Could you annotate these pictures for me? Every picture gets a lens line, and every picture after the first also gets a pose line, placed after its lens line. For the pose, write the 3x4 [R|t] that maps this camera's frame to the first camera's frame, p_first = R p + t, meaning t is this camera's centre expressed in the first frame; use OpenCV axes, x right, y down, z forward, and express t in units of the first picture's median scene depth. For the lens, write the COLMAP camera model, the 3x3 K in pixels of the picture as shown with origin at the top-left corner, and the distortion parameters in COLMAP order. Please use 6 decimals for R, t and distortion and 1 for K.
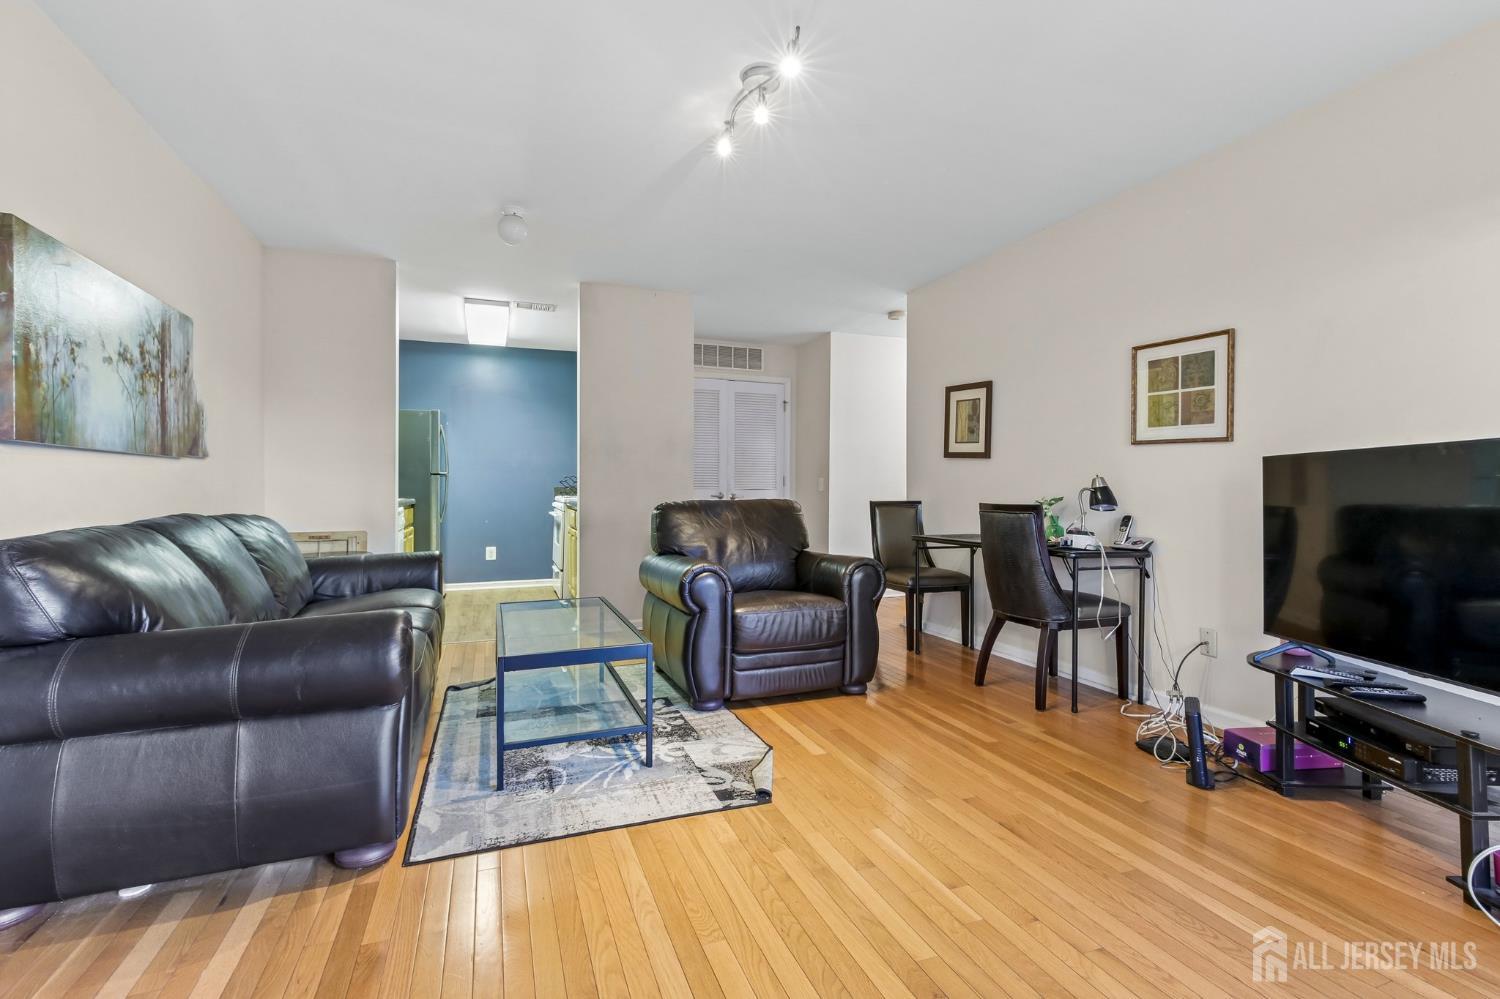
lens RADIAL K [[686.6, 0, 754.4], [0, 686.6, 496.8], [0, 0, 1]] dist [0.003071, 0.000268]
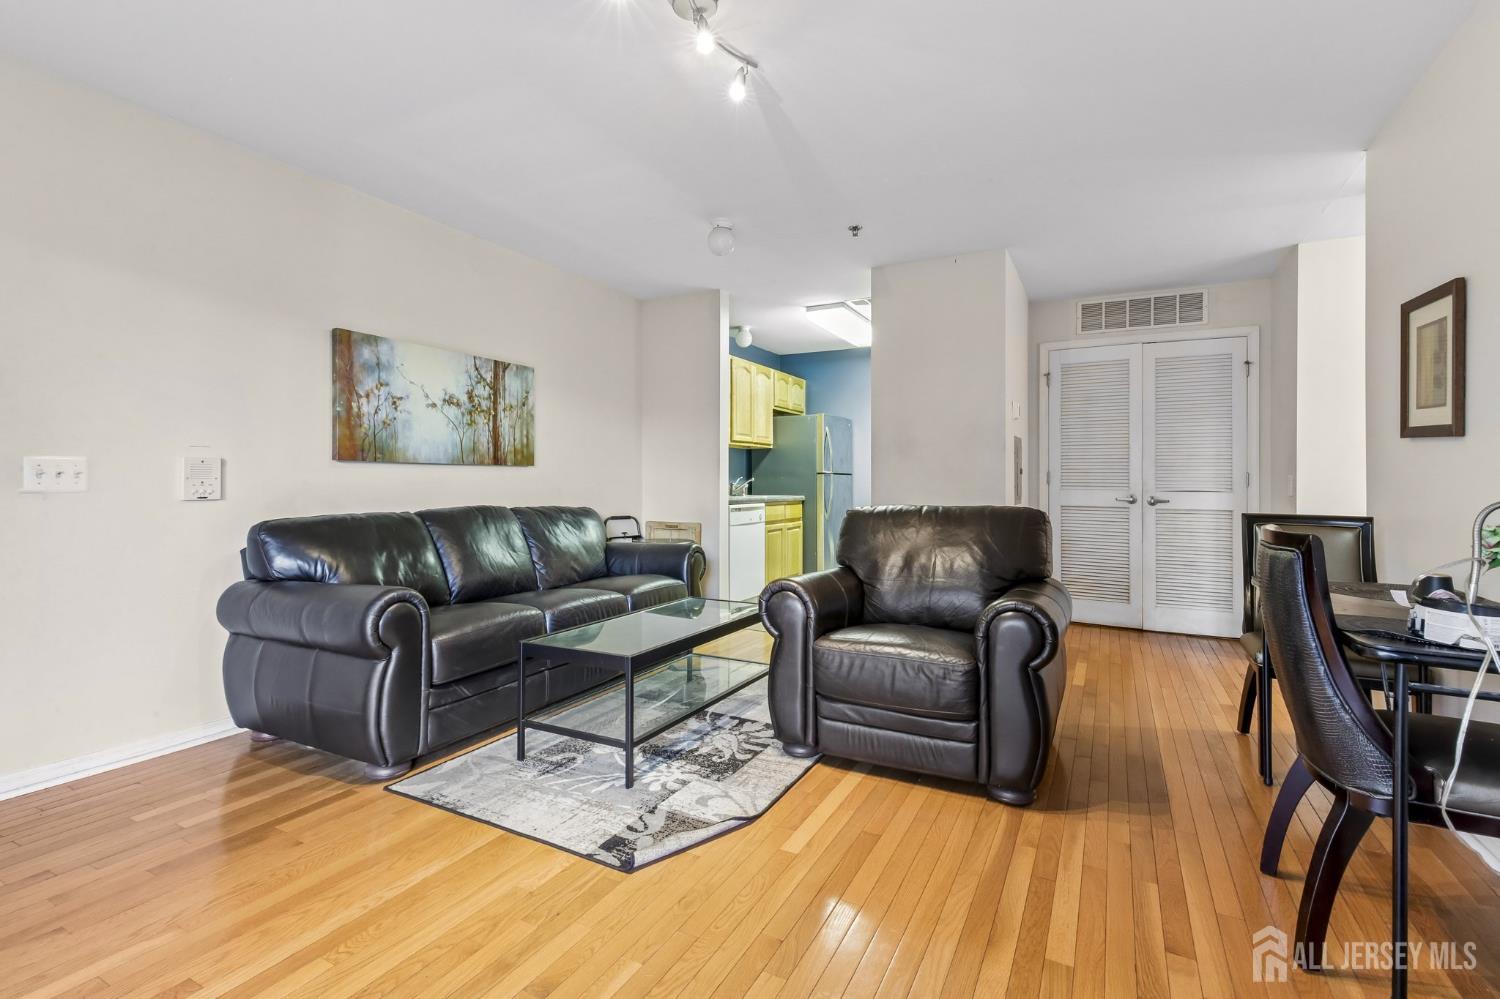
lens RADIAL K [[691.2, 0, 746.6], [0, 691.2, 485.1], [0, 0, 1]] dist [0.003004, 0.000415]
pose [[0.654220, 0.005339, -0.756285, 0.566963], [-0.012760, 0.999911, -0.003979, -0.017733], [0.756196, 0.012253, 0.654230, 0.420477]]
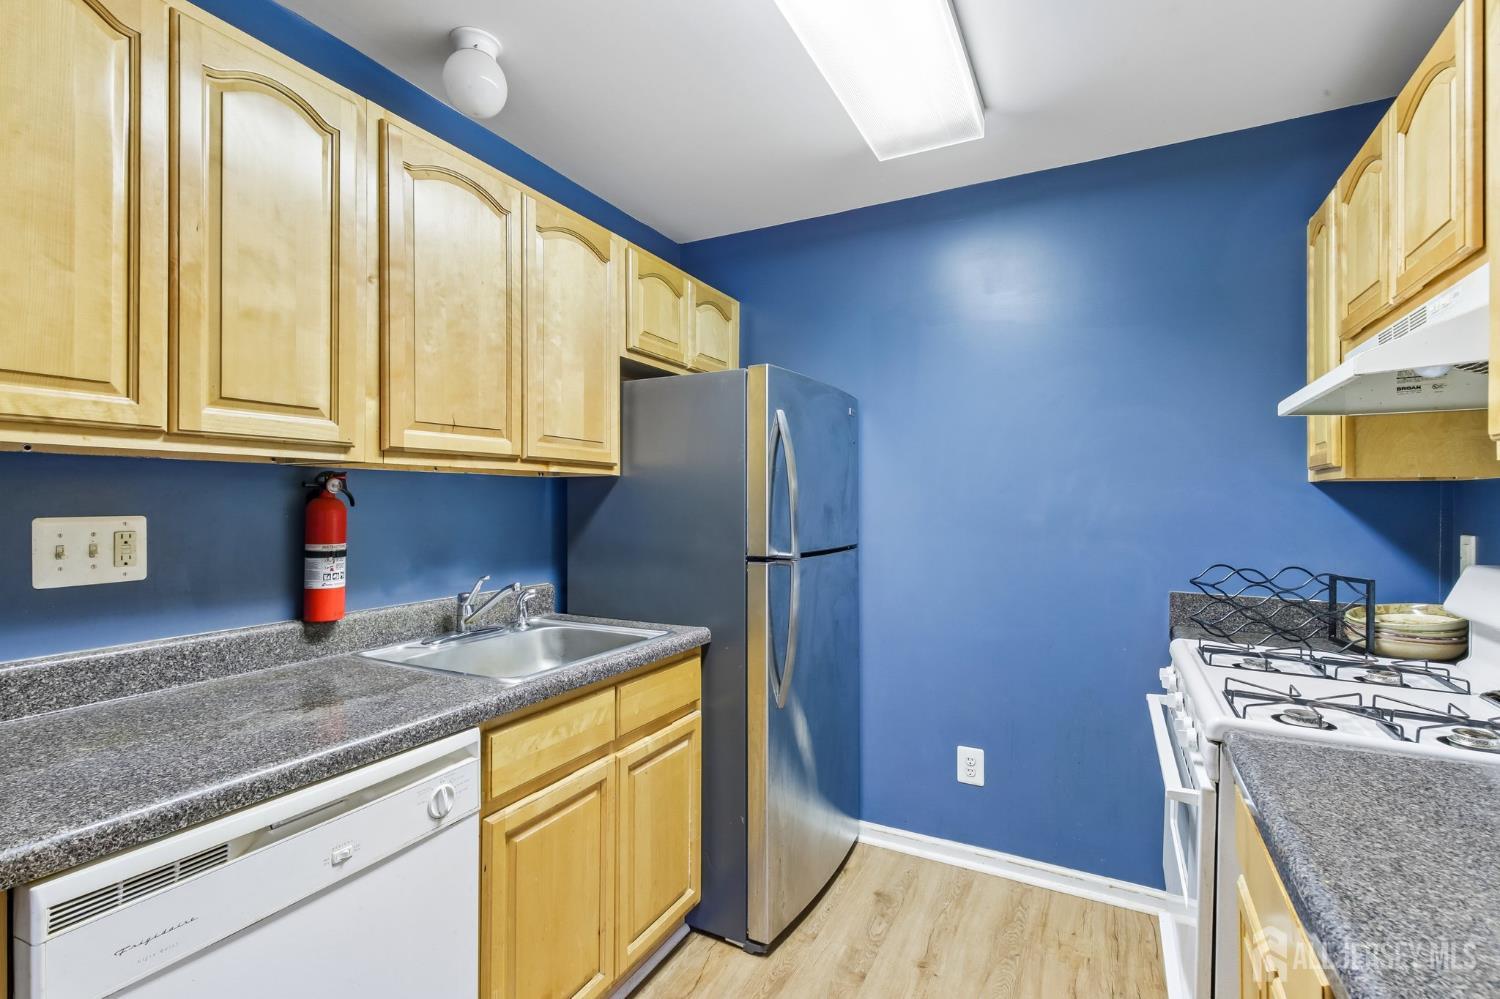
lens RADIAL K [[686.6, 0, 754.4], [0, 686.6, 496.8], [0, 0, 1]] dist [0.003071, 0.000268]
pose [[0.666660, 0.004551, -0.745348, -0.452291], [-0.018588, 0.999772, -0.010521, -0.123191], [0.745130, 0.020868, 0.666593, 1.593512]]
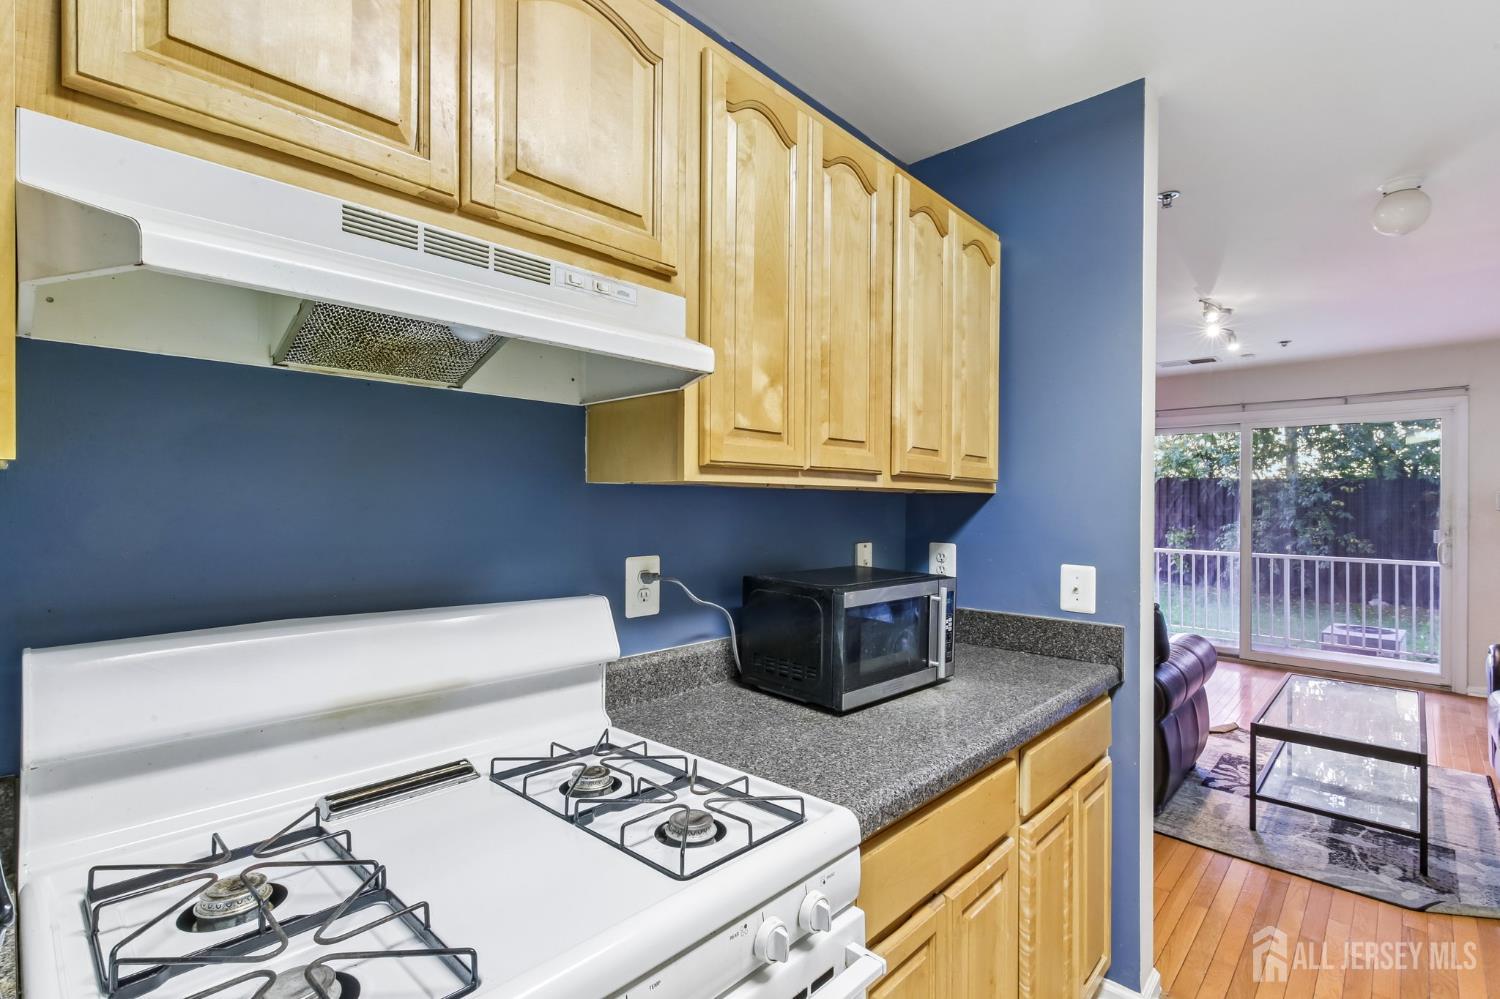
lens RADIAL K [[690.4, 0, 755.0], [0, 690.4, 506.3], [0, 0, 1]] dist [0.001014, -0.000092]
pose [[-0.431859, -0.004579, 0.901929, -0.842836], [0.009223, 0.999912, 0.009492, -0.142119], [-0.901894, 0.012418, -0.431779, 2.263813]]
